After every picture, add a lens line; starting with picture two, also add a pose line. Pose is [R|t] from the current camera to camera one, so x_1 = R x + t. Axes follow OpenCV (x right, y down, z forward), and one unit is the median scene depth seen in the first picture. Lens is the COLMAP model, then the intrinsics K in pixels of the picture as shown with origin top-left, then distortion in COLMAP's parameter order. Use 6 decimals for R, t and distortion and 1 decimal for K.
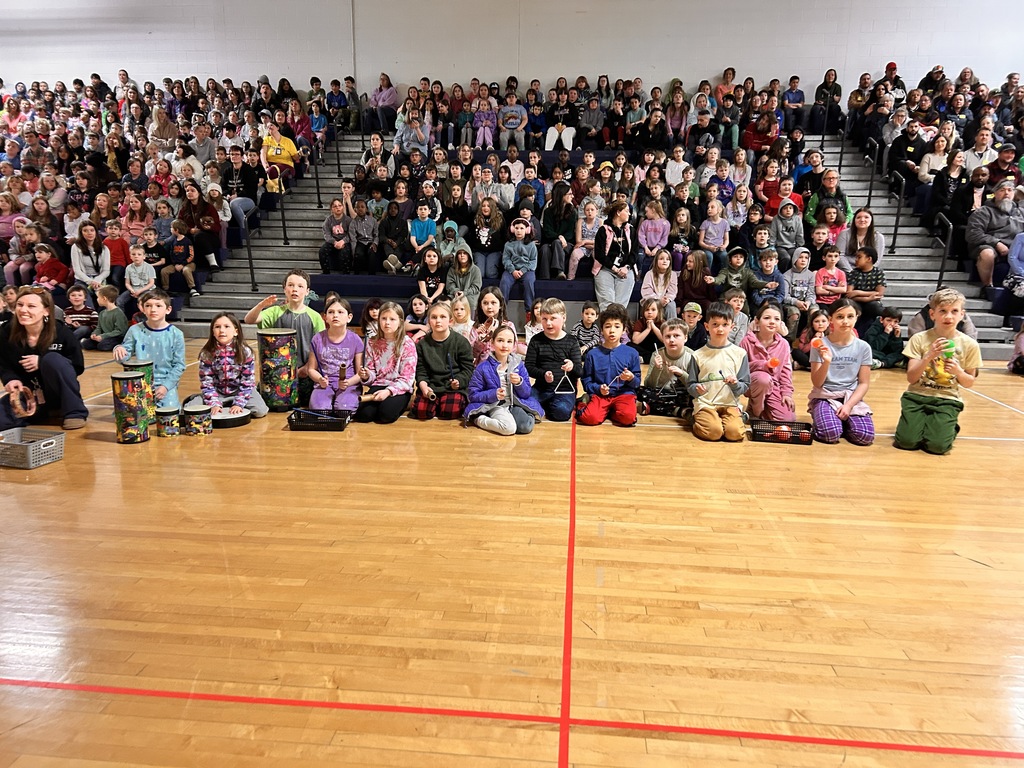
lens RADIAL K [[768.8, 0, 517.7], [0, 768.8, 378.4], [0, 0, 1]] dist [0.061060, -0.071742]
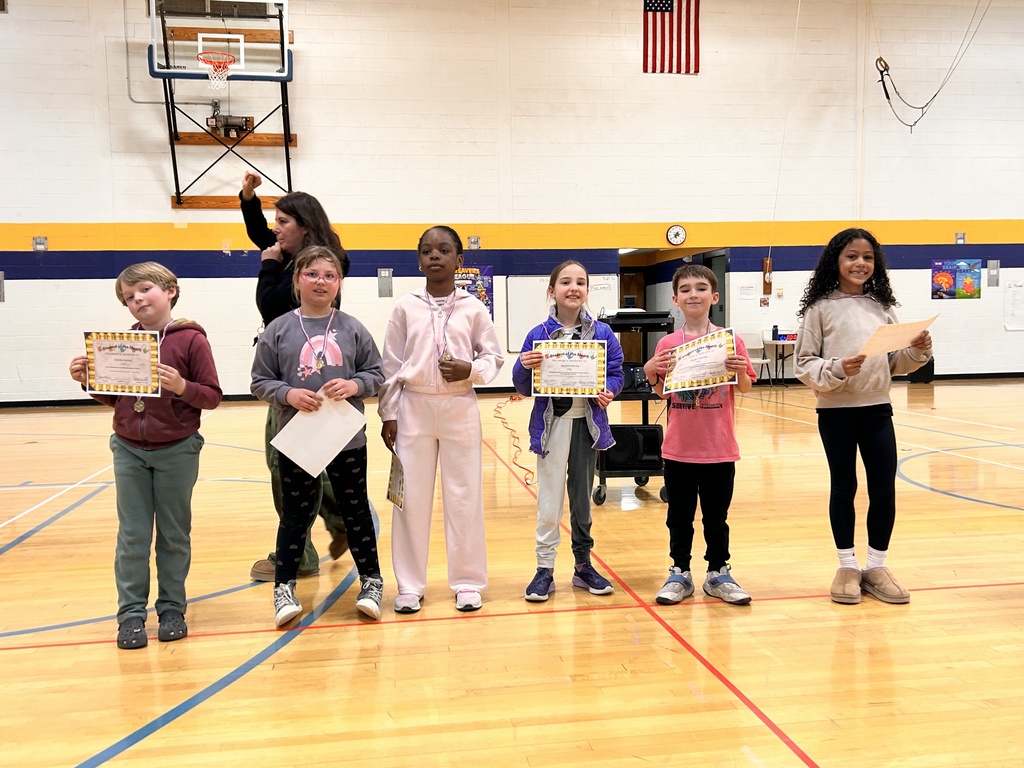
lens RADIAL K [[954.3, 0, 508.7], [0, 954.3, 387.1], [0, 0, 1]] dist [0.073759, -0.110394]
pose [[-0.970823, 0.019075, -0.239038, 0.413506], [-0.041886, 0.968018, 0.247361, -0.219096], [0.236111, 0.250156, -0.938975, 1.428162]]
